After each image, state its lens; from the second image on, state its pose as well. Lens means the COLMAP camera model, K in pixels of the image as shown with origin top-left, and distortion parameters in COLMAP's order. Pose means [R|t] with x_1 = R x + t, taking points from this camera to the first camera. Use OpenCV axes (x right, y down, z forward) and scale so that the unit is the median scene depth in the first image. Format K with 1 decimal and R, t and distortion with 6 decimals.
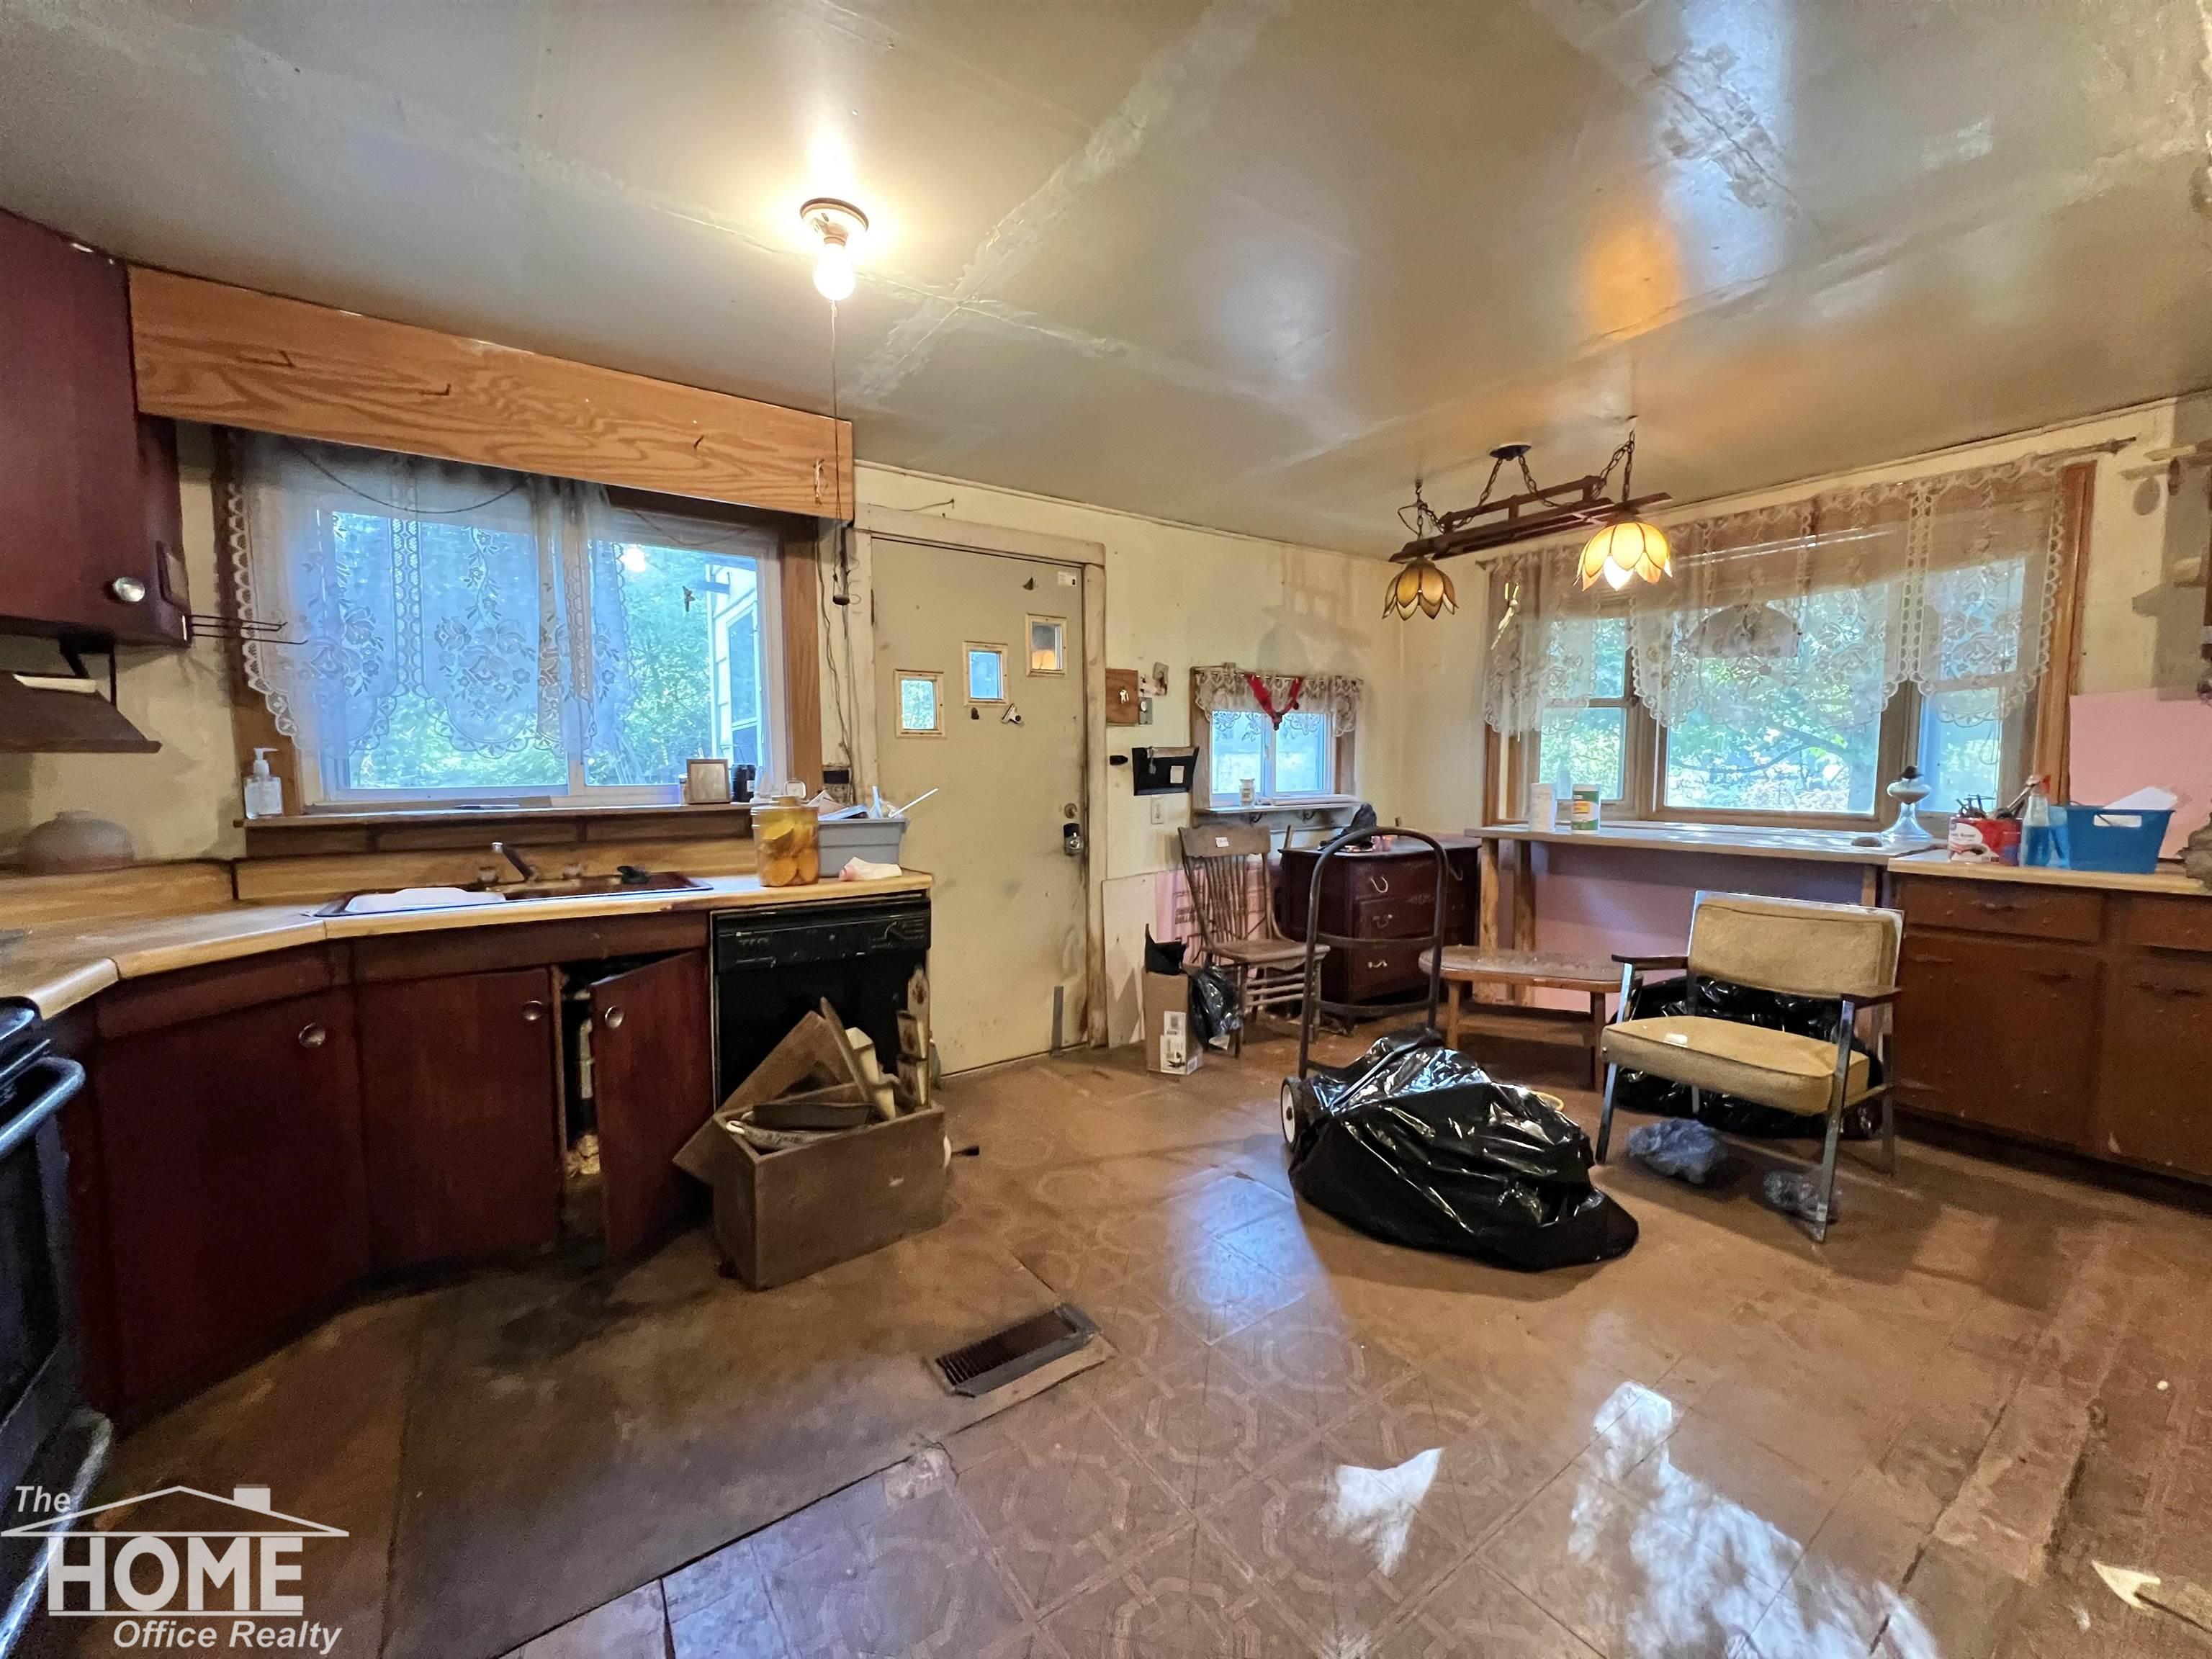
lens RADIAL K [[885.4, 0, 1106.0], [0, 885.4, 829.5], [0, 0, 1]] dist [0.000582, 0.000199]
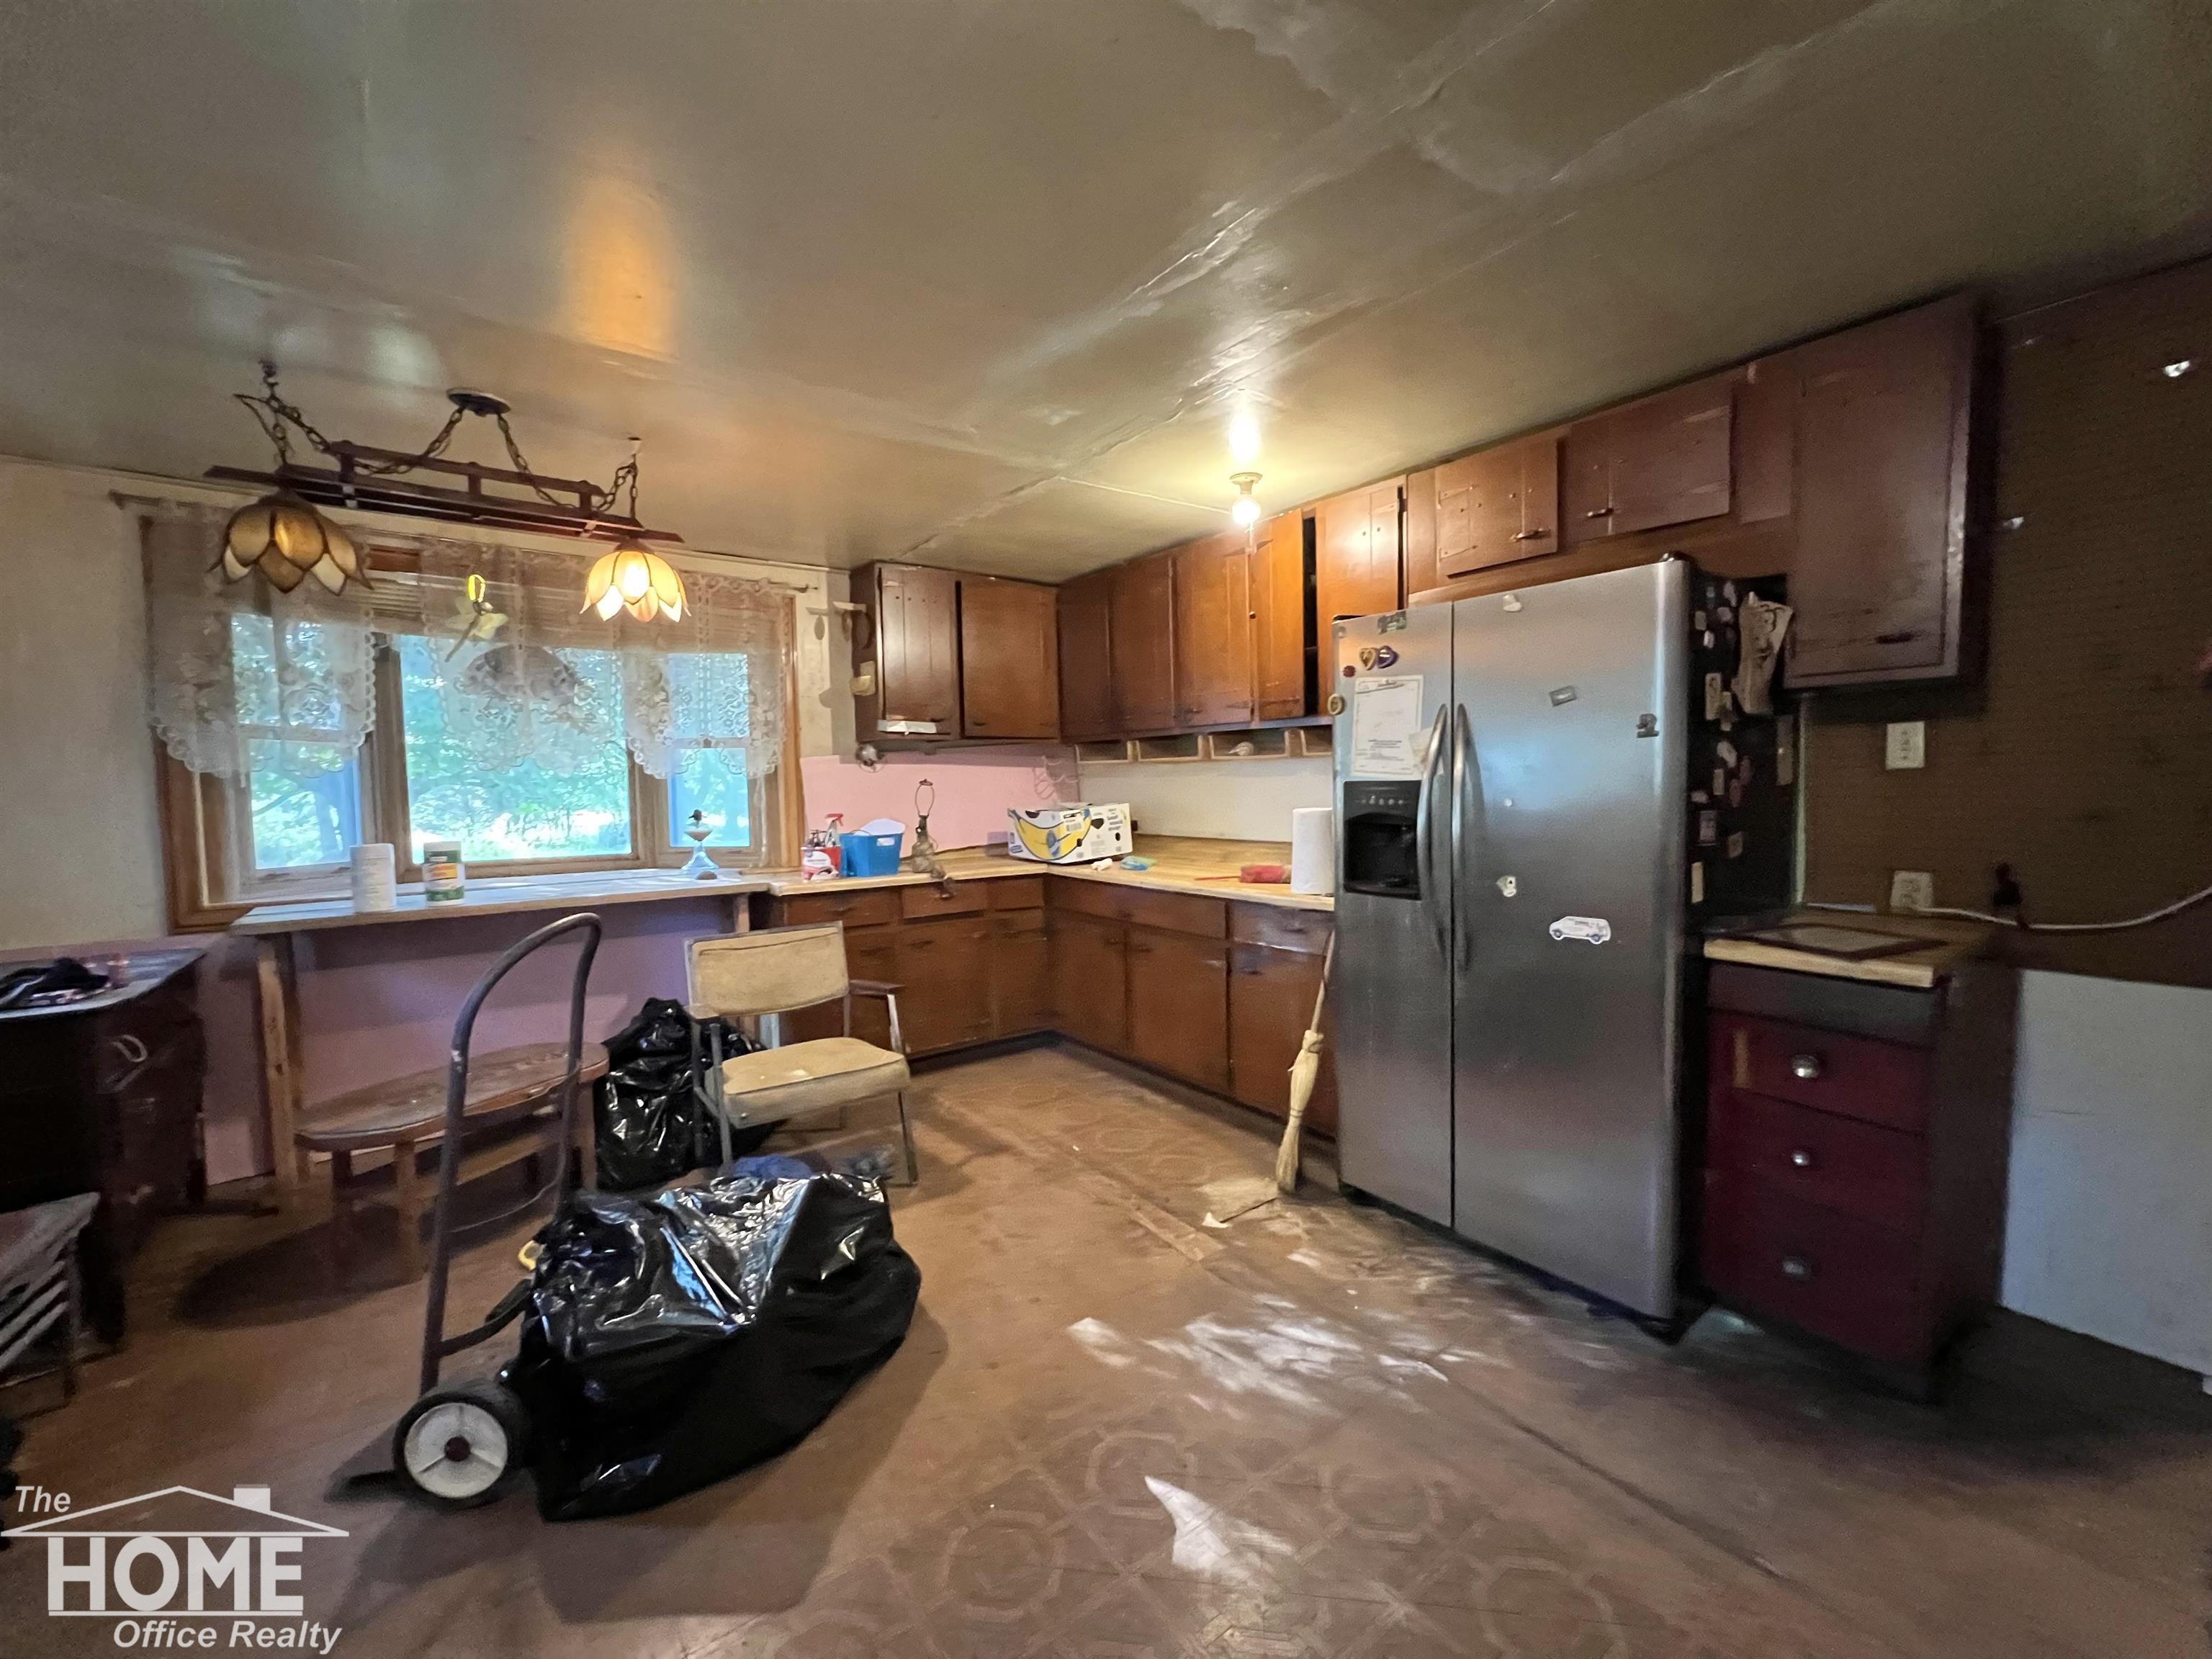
lens RADIAL K [[885.4, 0, 1106.0], [0, 885.4, 829.5], [0, 0, 1]] dist [0.000582, 0.000199]
pose [[-0.032341, -0.042733, 0.998563, -0.371712], [0.098052, 0.994131, 0.045719, -0.057888], [-0.994656, 0.099390, -0.027961, 0.605127]]
